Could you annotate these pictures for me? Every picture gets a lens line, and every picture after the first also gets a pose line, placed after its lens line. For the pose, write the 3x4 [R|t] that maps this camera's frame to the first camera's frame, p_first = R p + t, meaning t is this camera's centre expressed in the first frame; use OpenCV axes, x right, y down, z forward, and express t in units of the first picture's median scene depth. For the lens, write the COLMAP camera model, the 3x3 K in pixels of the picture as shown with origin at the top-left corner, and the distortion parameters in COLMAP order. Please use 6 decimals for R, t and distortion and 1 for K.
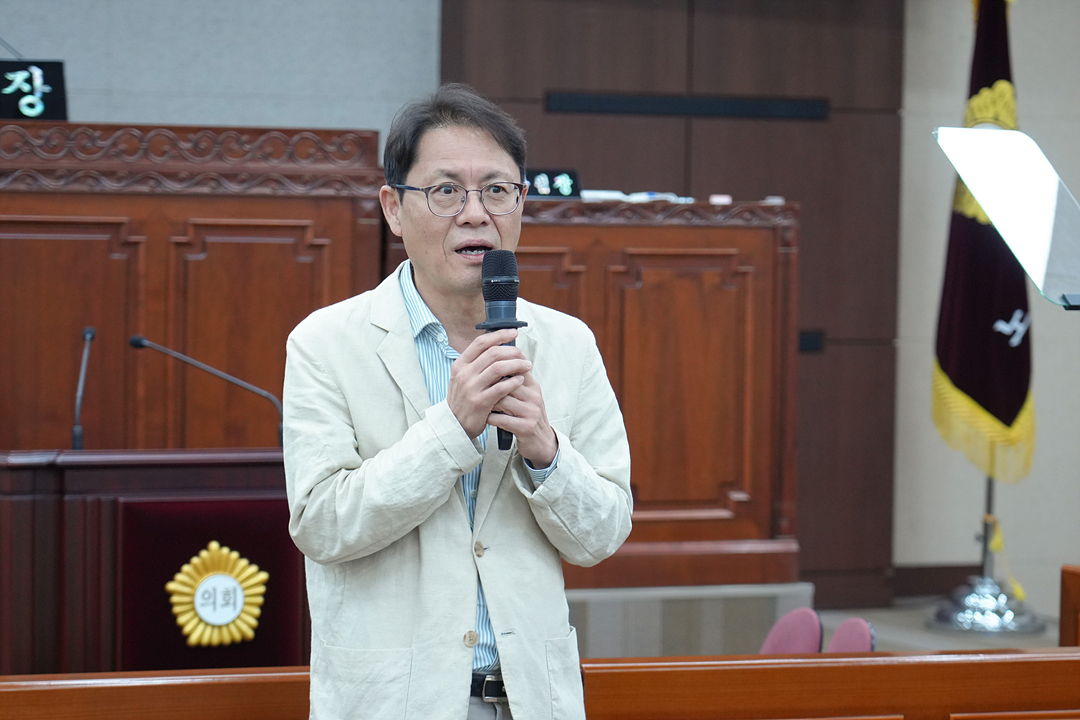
lens RADIAL K [[4132.5, 0, 545.4], [0, 4132.5, 363.8], [0, 0, 1]] dist [-0.007950, 0.000000]
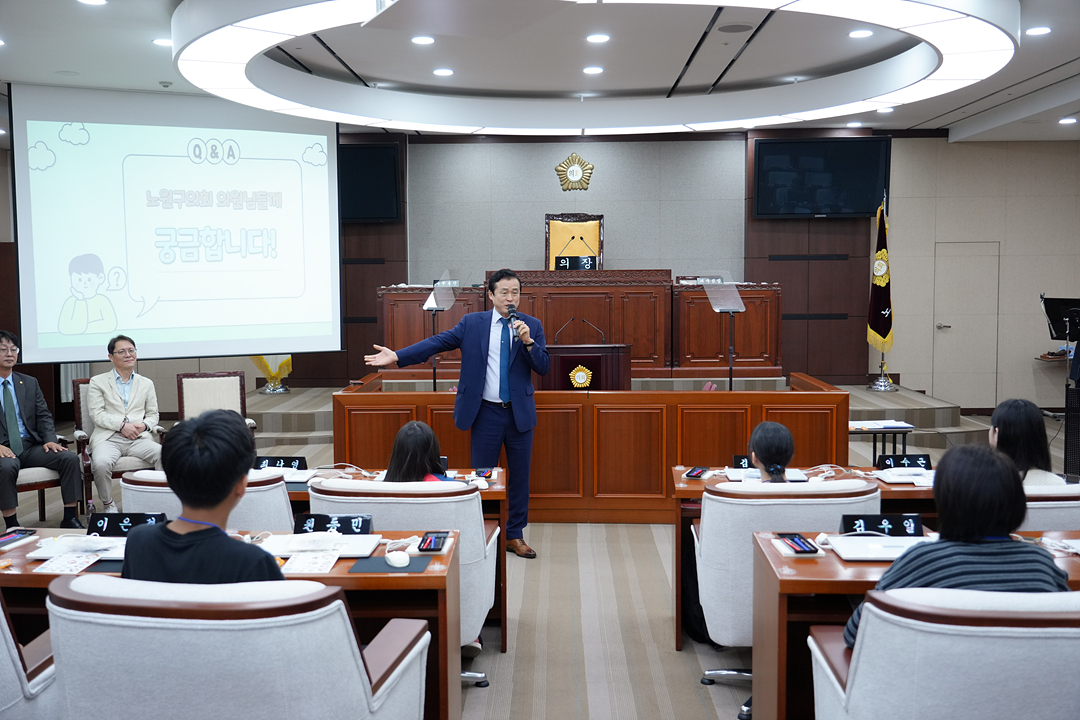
lens RADIAL K [[1084.0, 0, 540.2], [0, 1084.0, 358.6], [0, 0, 1]] dist [0.063324, 0.000000]
pose [[0.910150, 0.007556, -0.414209, 0.304612], [0.007390, 0.999378, 0.034470, -0.004135], [0.414212, -0.034434, 0.909529, -0.081472]]
